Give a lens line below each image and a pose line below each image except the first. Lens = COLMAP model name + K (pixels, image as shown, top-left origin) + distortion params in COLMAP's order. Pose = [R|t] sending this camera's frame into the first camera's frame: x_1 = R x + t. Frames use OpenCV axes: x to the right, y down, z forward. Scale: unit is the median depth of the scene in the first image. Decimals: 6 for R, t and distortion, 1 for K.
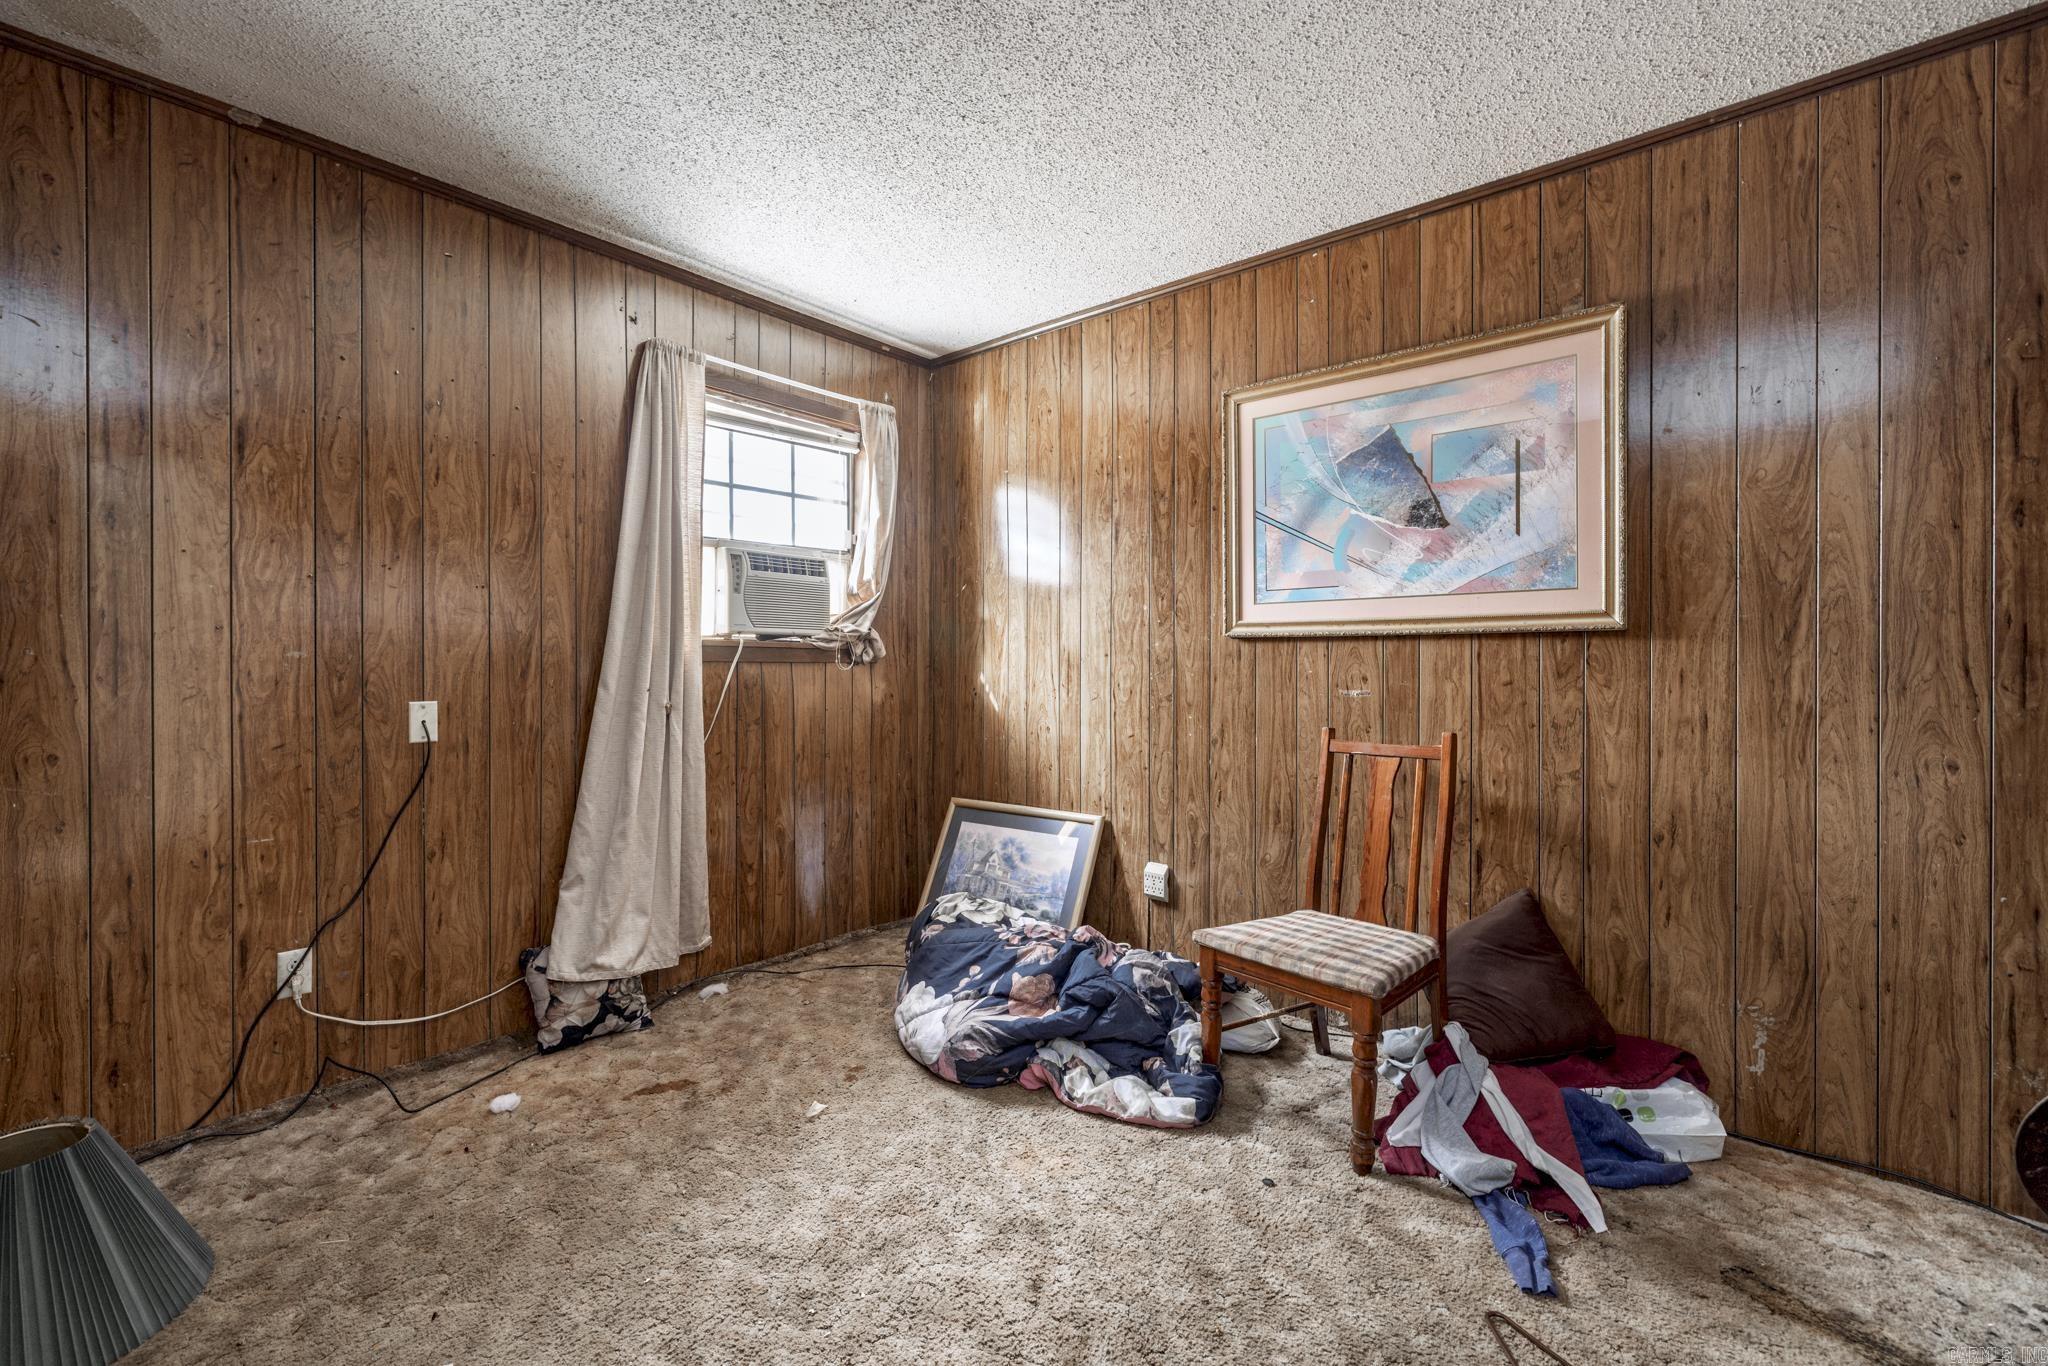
lens RADIAL K [[892.4, 0, 1023.1], [0, 892.4, 658.6], [0, 0, 1]] dist [0.000808, 0.000523]
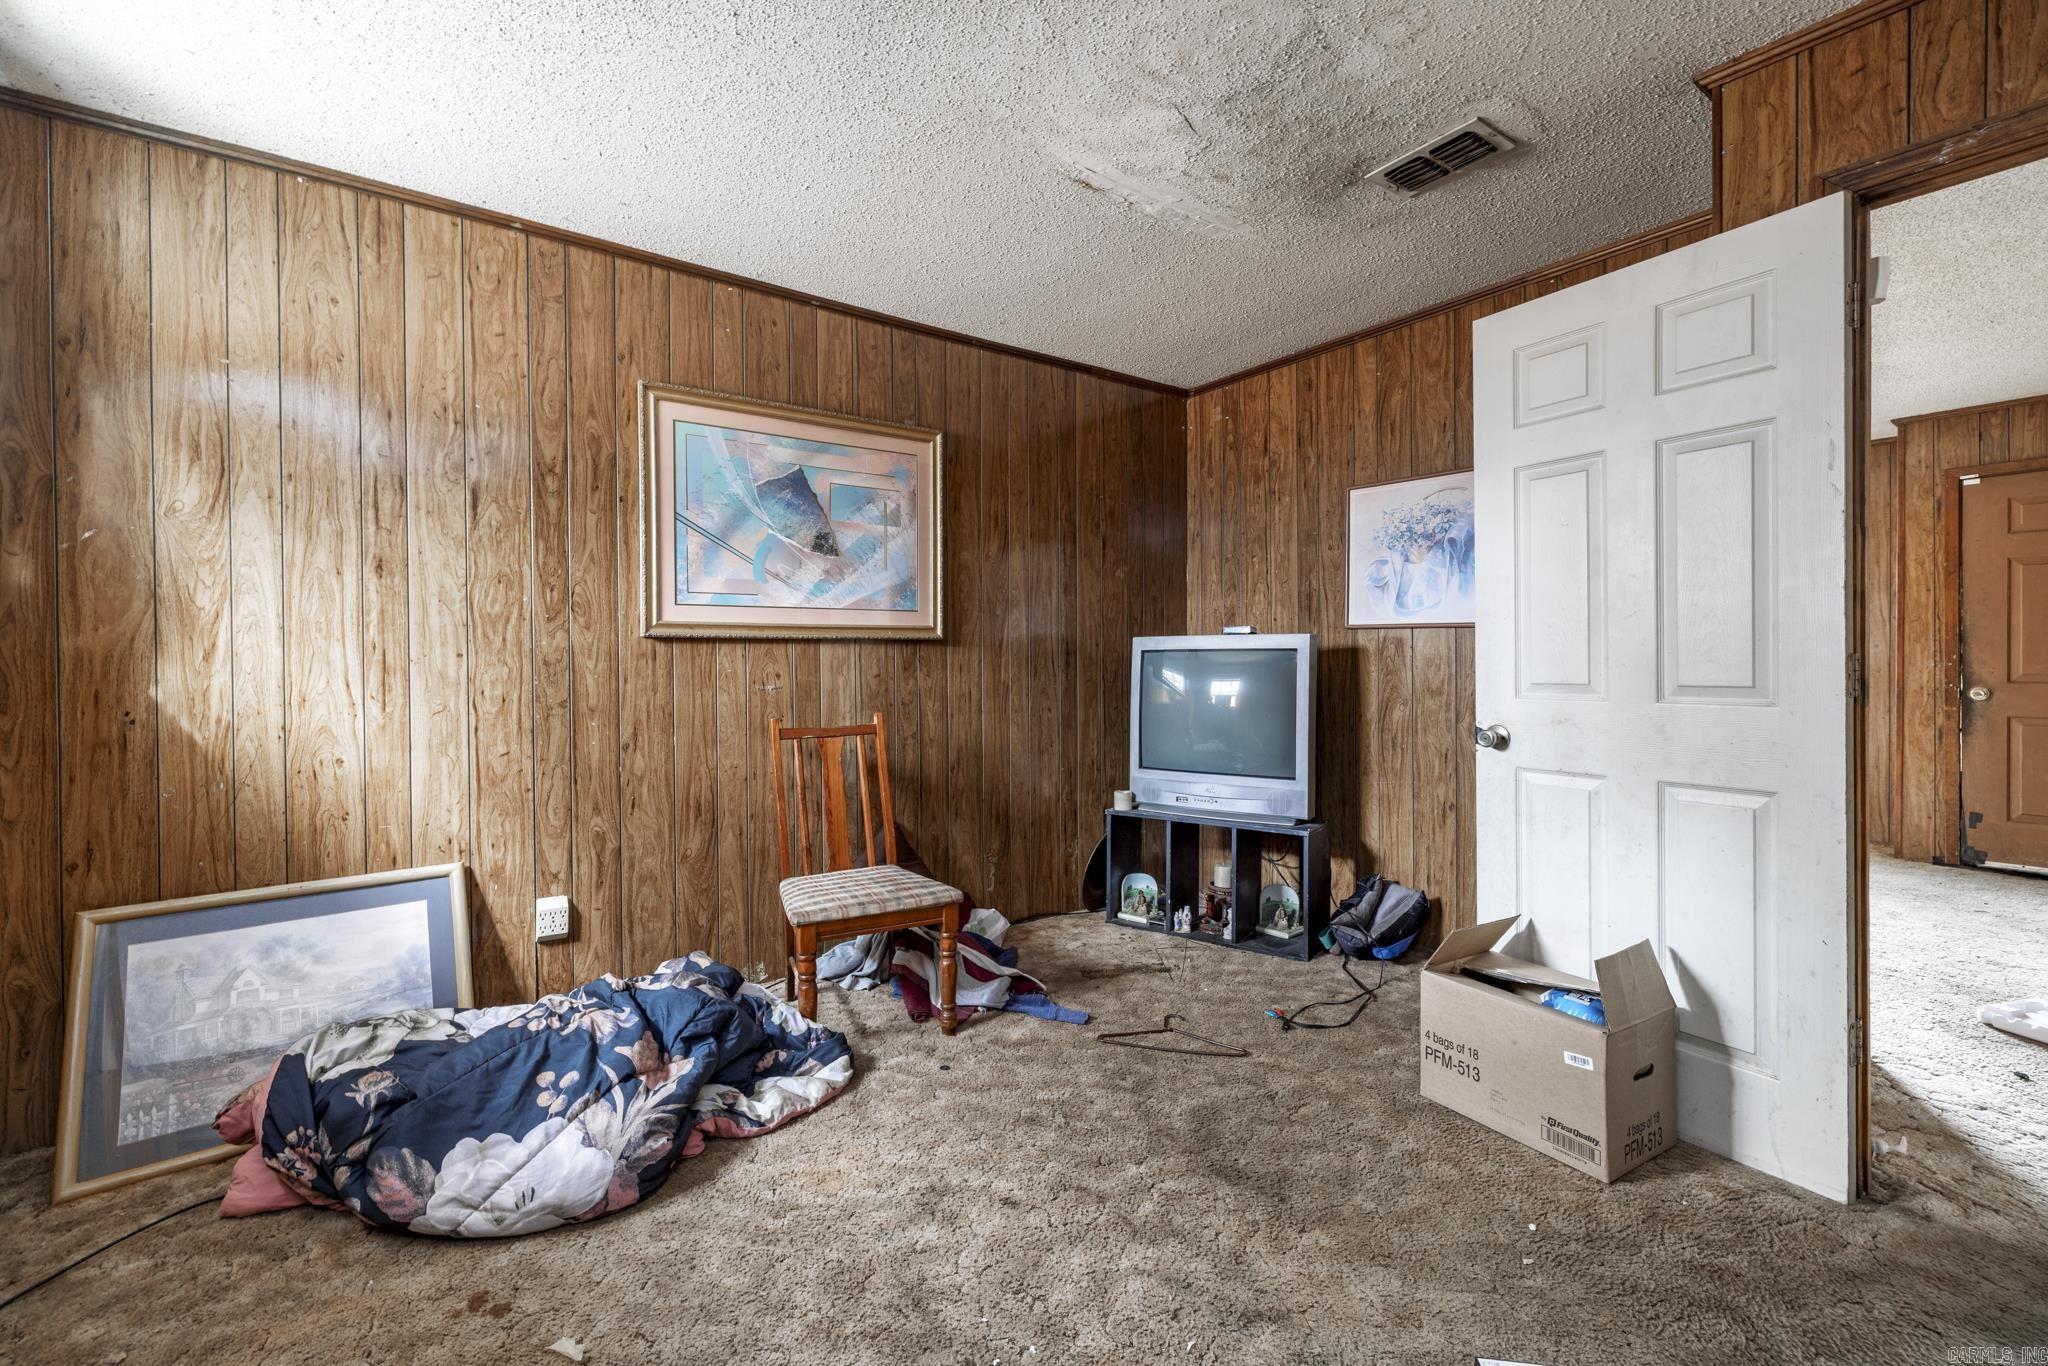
lens RADIAL K [[814.9, 0, 1026.4], [0, 814.9, 664.0], [0, 0, 1]] dist [0.001954, 0.000162]
pose [[0.247735, -0.007784, 0.968797, -0.551201], [0.004810, 0.999965, 0.006804, 0.001715], [-0.968816, 0.002975, 0.247763, 0.401390]]
